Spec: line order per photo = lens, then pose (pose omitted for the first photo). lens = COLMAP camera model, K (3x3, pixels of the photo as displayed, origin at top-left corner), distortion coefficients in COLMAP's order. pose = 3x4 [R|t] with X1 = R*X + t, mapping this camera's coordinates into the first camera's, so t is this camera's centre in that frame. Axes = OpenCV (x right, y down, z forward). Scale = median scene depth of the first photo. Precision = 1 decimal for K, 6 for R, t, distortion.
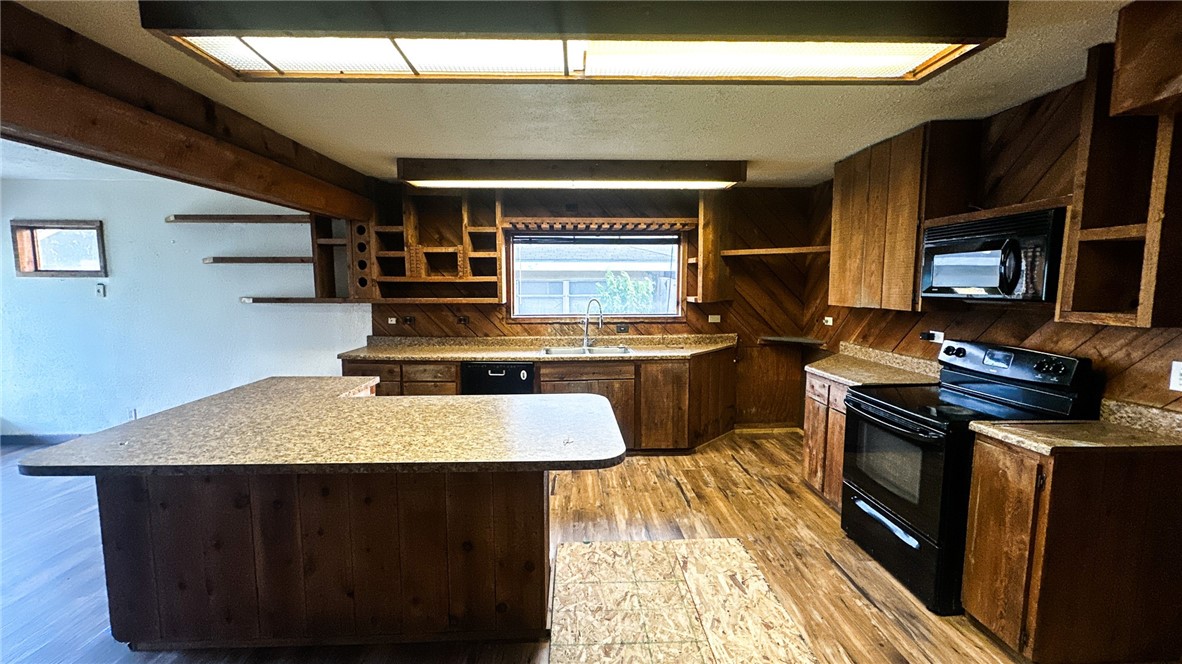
lens RADIAL K [[478.5, 0, 584.6], [0, 478.5, 332.8], [0, 0, 1]] dist [-0.002840, 0.000974]
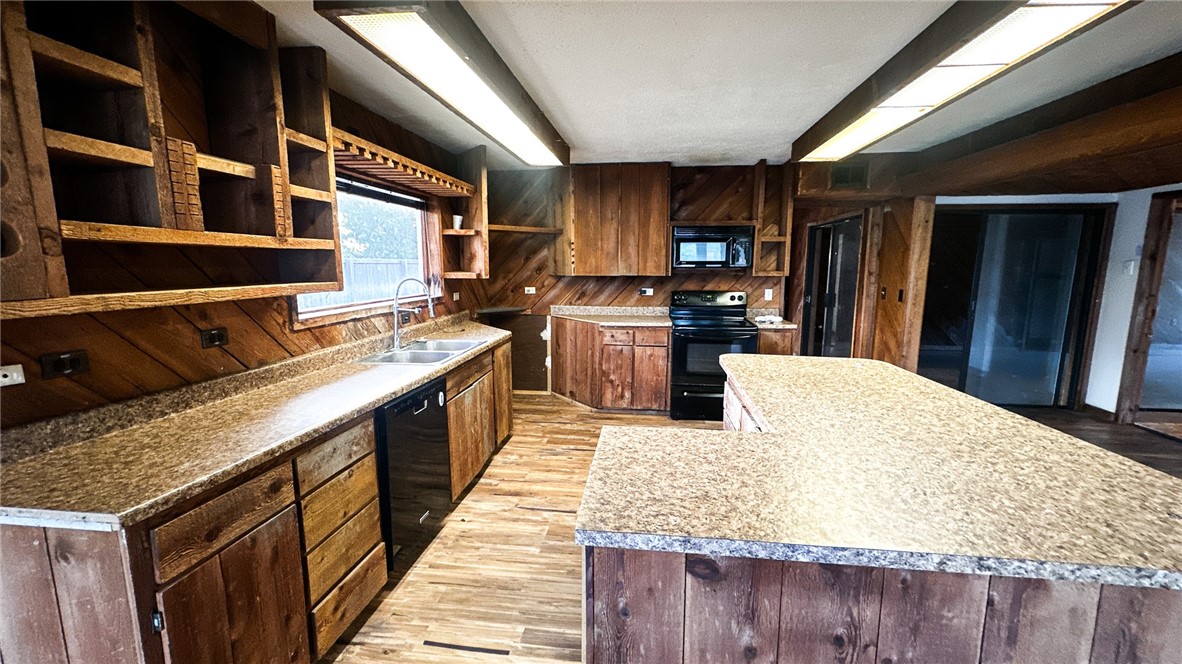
lens RADIAL K [[478.5, 0, 587.3], [0, 478.5, 334.0], [0, 0, 1]] dist [-0.002840, 0.000974]
pose [[0.176135, -0.143338, 0.973874, -0.738049], [0.098290, 0.986958, 0.127487, -0.062532], [-0.979447, 0.073268, 0.187927, 0.713592]]
